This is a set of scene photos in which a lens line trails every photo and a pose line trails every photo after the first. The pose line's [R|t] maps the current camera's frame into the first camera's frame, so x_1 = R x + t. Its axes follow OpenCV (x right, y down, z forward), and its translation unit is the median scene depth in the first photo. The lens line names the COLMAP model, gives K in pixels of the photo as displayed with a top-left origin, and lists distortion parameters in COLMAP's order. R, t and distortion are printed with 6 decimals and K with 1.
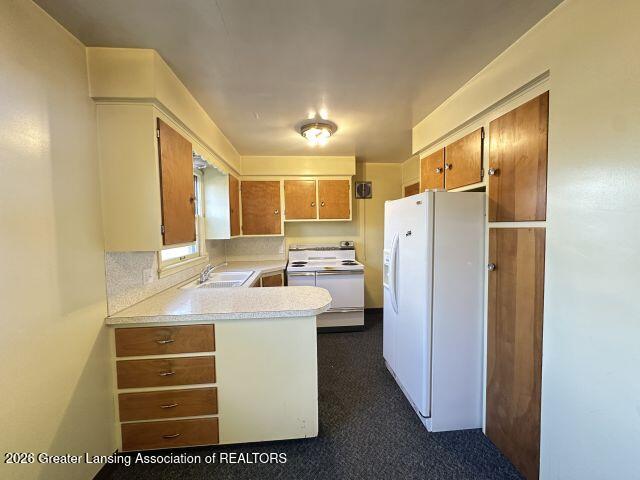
lens RADIAL K [[255.2, 0, 320.0], [0, 255.2, 240.0], [0, 0, 1]] dist [0.000502, 0.000614]
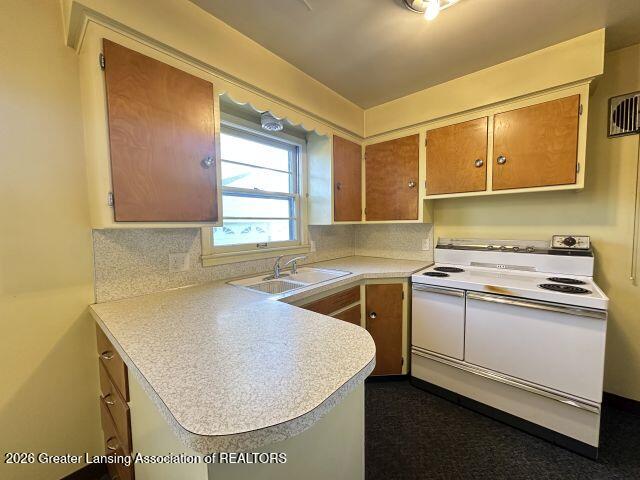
lens RADIAL K [[255.2, 0, 320.0], [0, 255.2, 240.0], [0, 0, 1]] dist [0.000502, 0.000614]
pose [[0.699617, 0.053603, -0.712505, 0.134157], [-0.035848, 0.998559, 0.039925, 0.010699], [0.713619, -0.002390, 0.700530, 0.406617]]
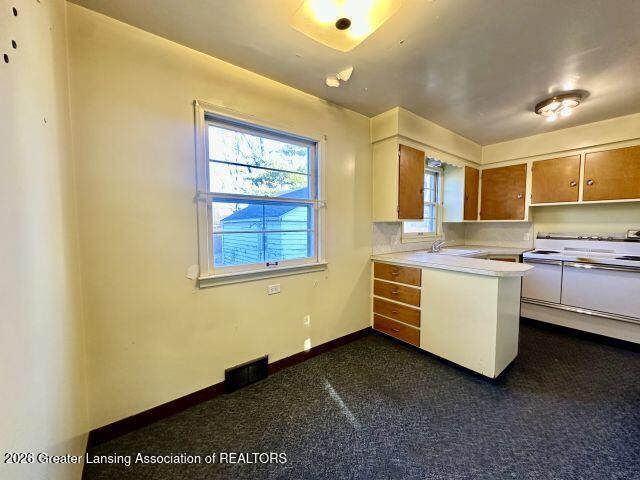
lens RADIAL K [[255.2, 0, 320.0], [0, 255.2, 240.0], [0, 0, 1]] dist [0.000502, 0.000614]
pose [[0.551865, 0.065996, -0.831318, 0.235148], [-0.050365, 0.997682, 0.045769, 0.050488], [0.832411, 0.016611, 0.553910, -0.169374]]
